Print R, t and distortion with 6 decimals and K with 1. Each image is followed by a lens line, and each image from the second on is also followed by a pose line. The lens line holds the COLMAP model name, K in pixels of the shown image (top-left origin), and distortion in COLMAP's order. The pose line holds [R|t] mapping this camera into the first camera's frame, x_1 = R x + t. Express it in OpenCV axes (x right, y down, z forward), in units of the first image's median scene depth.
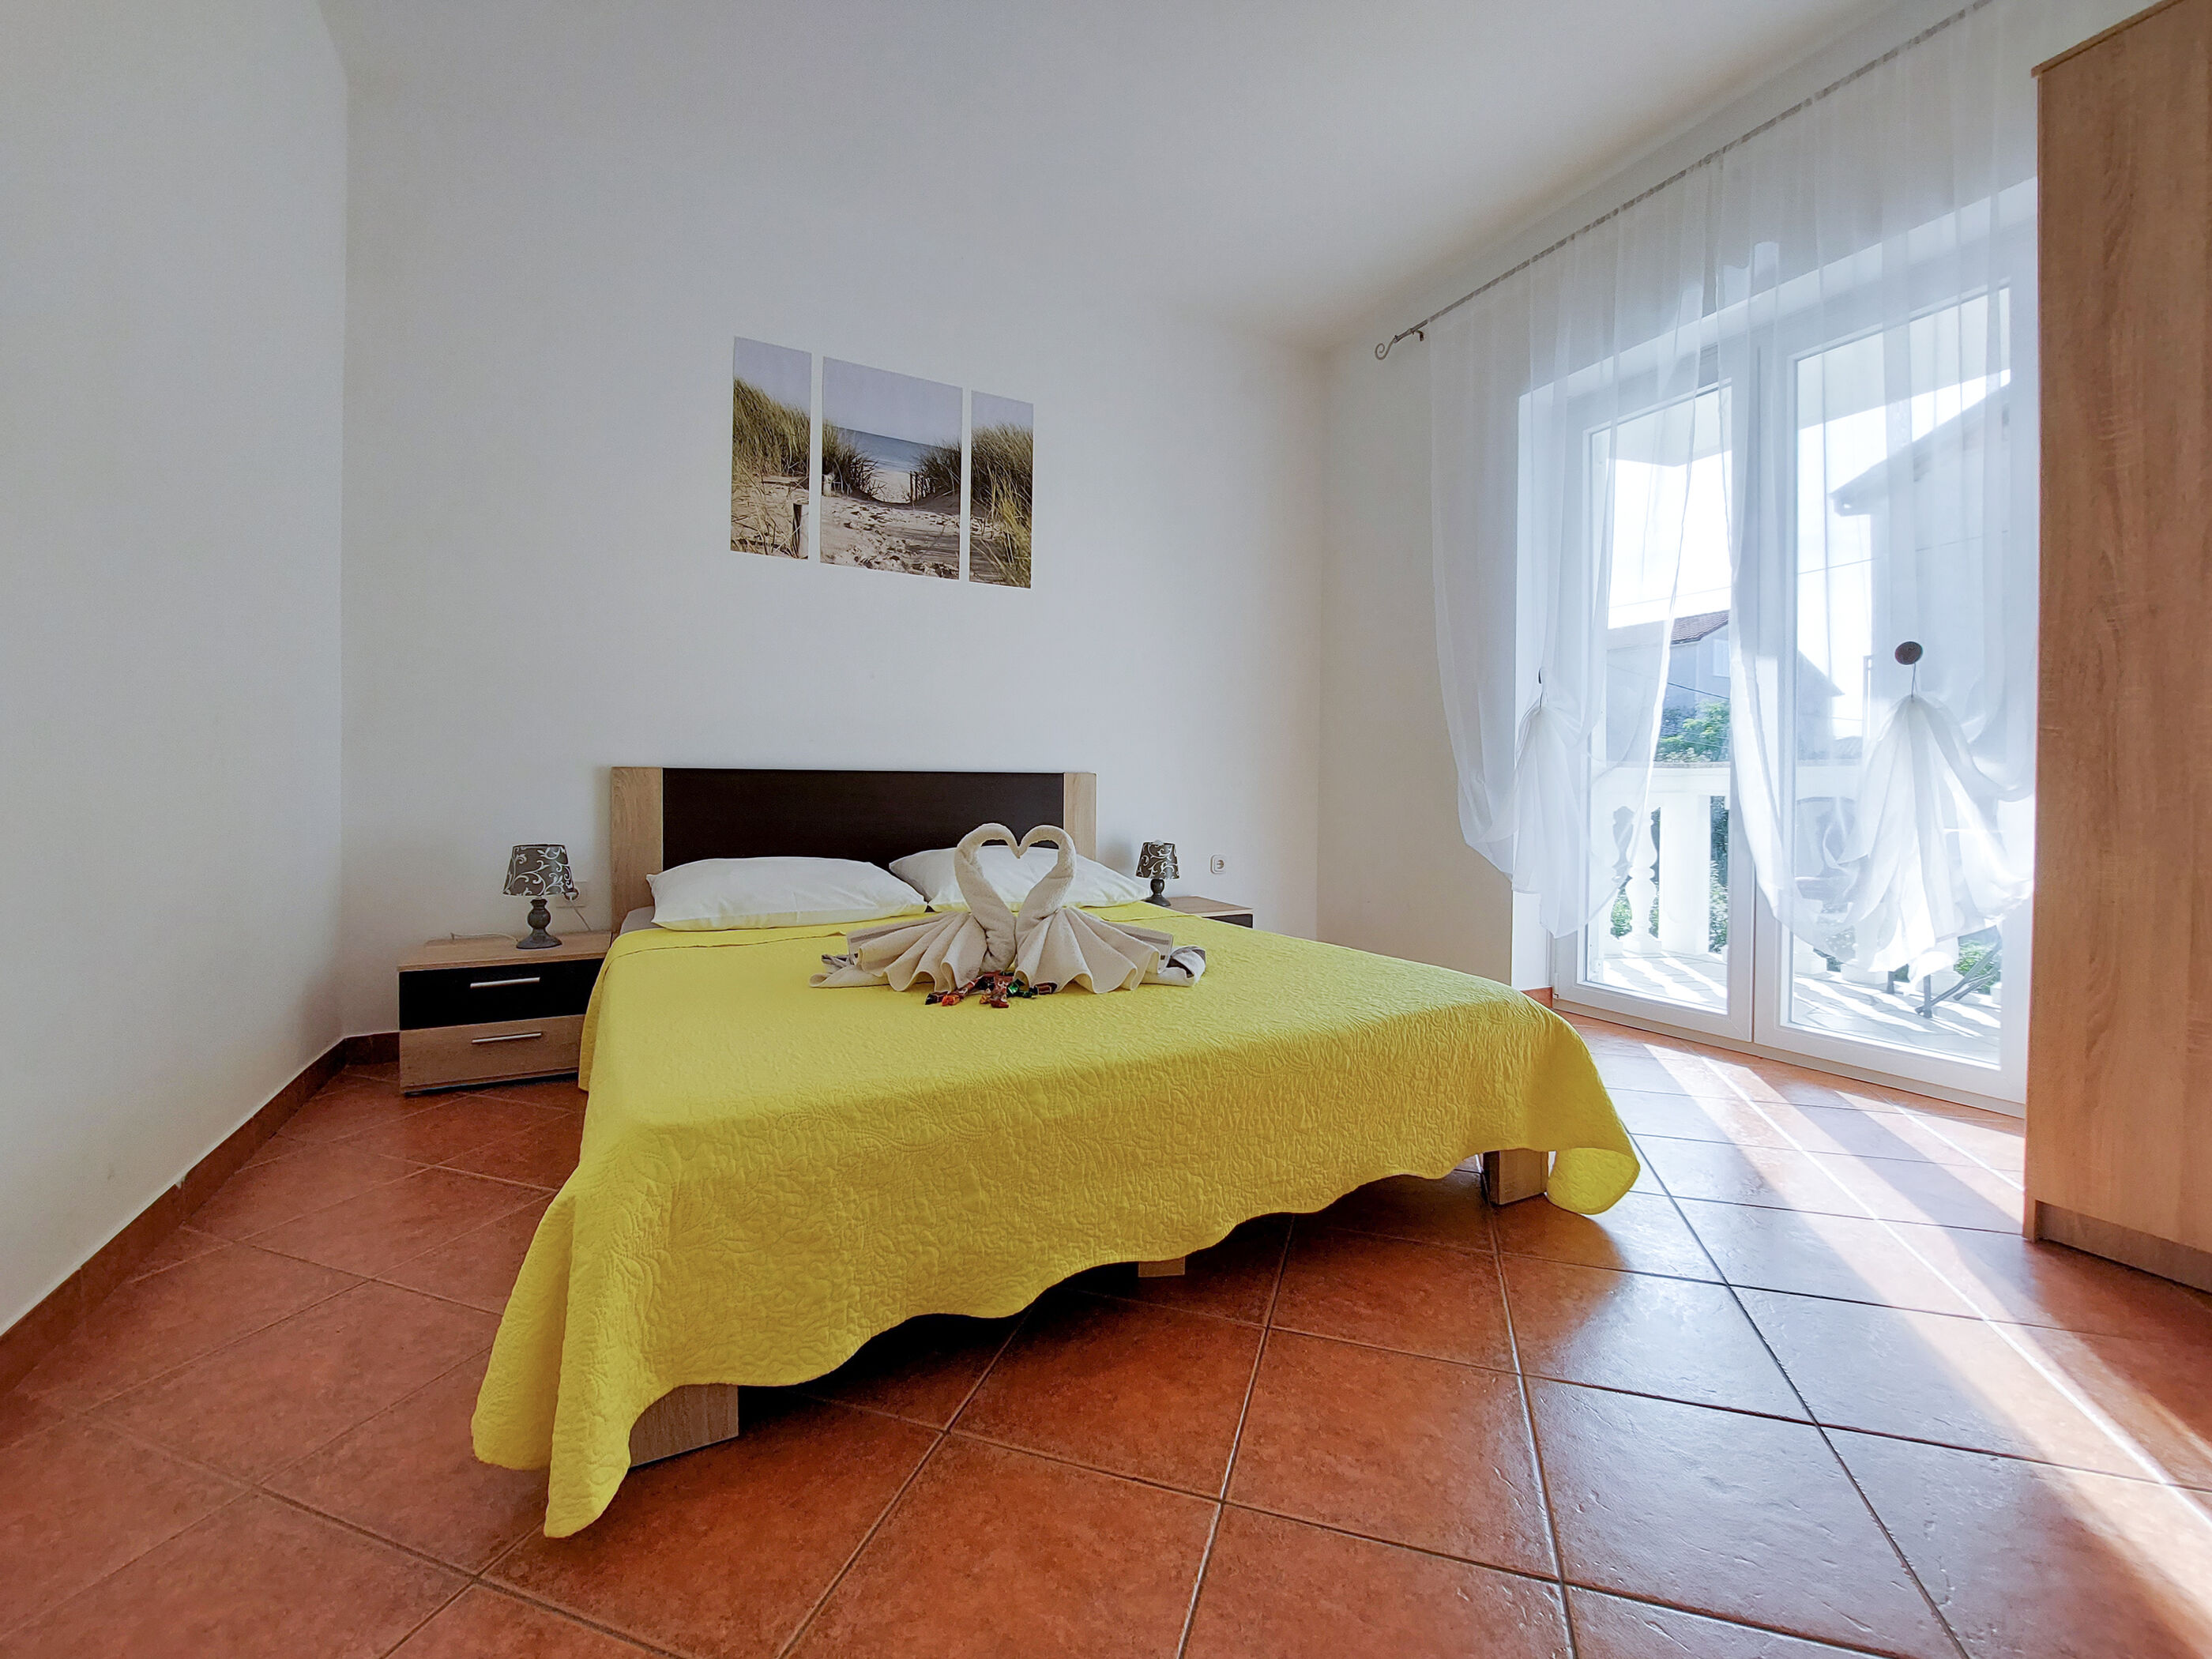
lens RADIAL K [[922.8, 0, 1107.7], [0, 922.8, 813.1], [0, 0, 1]] dist [-0.011857, 0.000233]
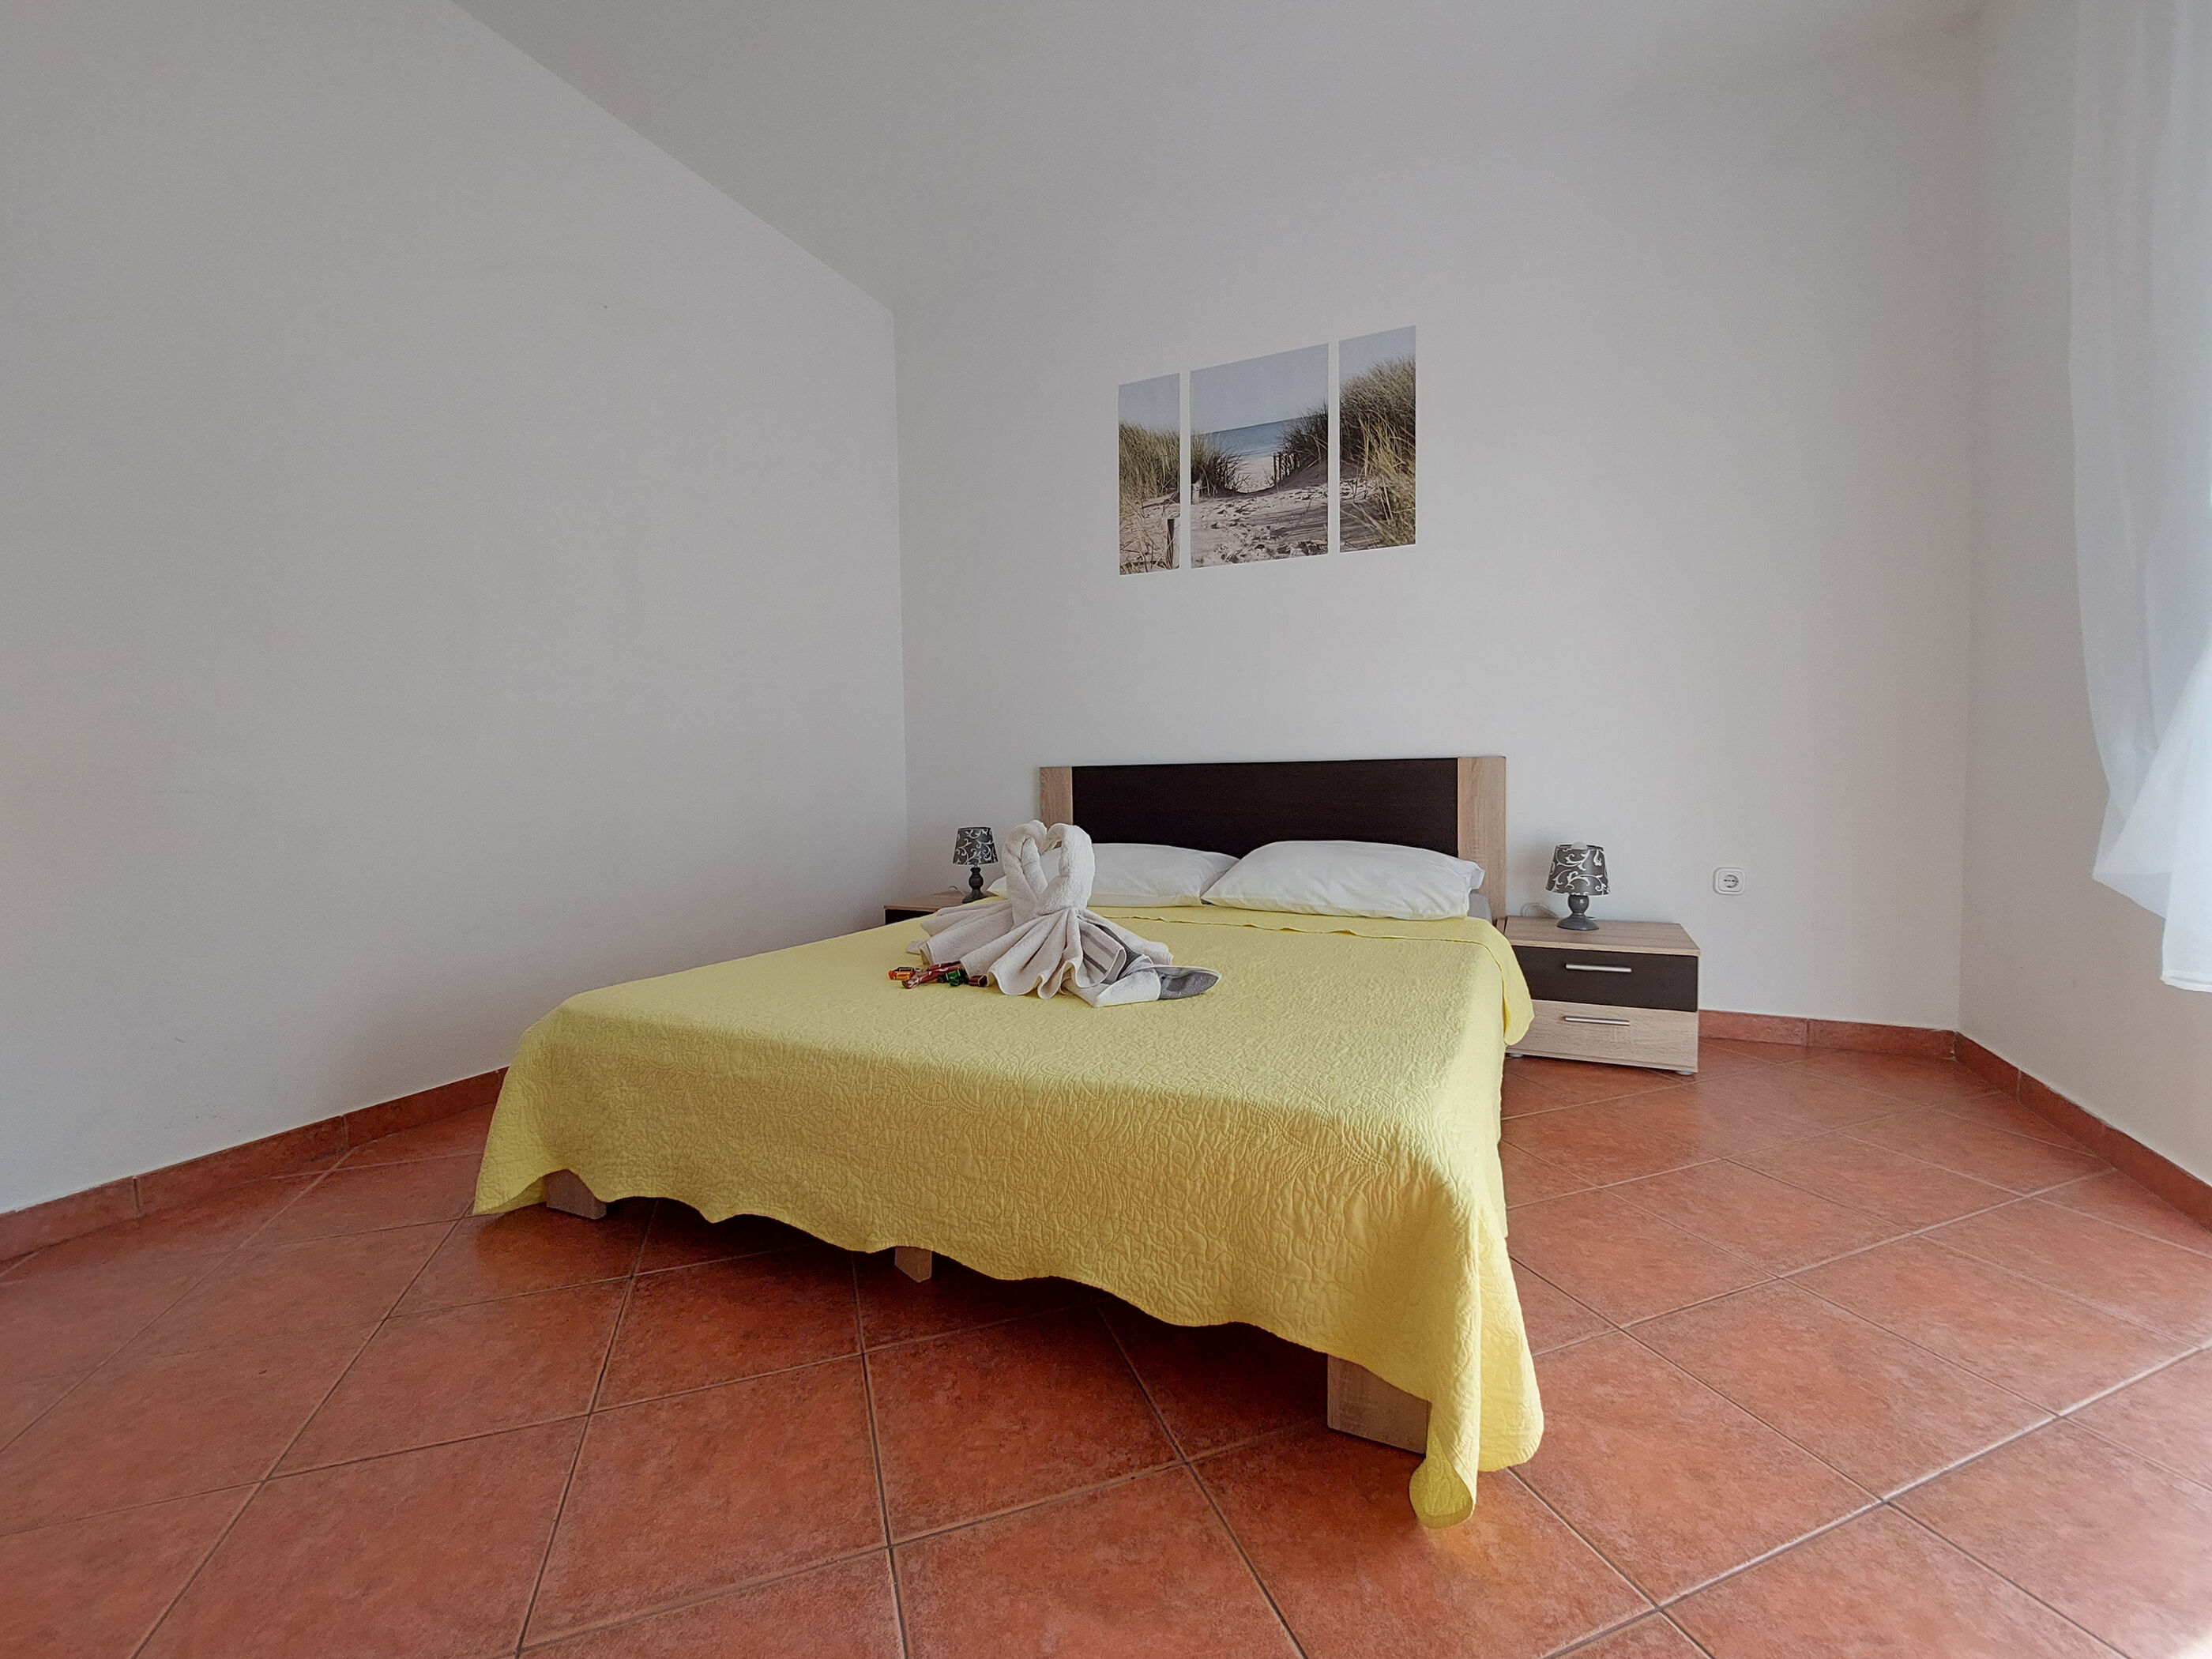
lens RADIAL K [[922.8, 0, 1110.0], [0, 922.8, 814.6], [0, 0, 1]] dist [-0.011857, 0.000233]
pose [[0.600770, 0.016187, -0.799258, 0.480173], [0.001425, 0.999772, 0.021319, -0.011056], [0.799420, -0.013947, 0.600610, 0.280841]]
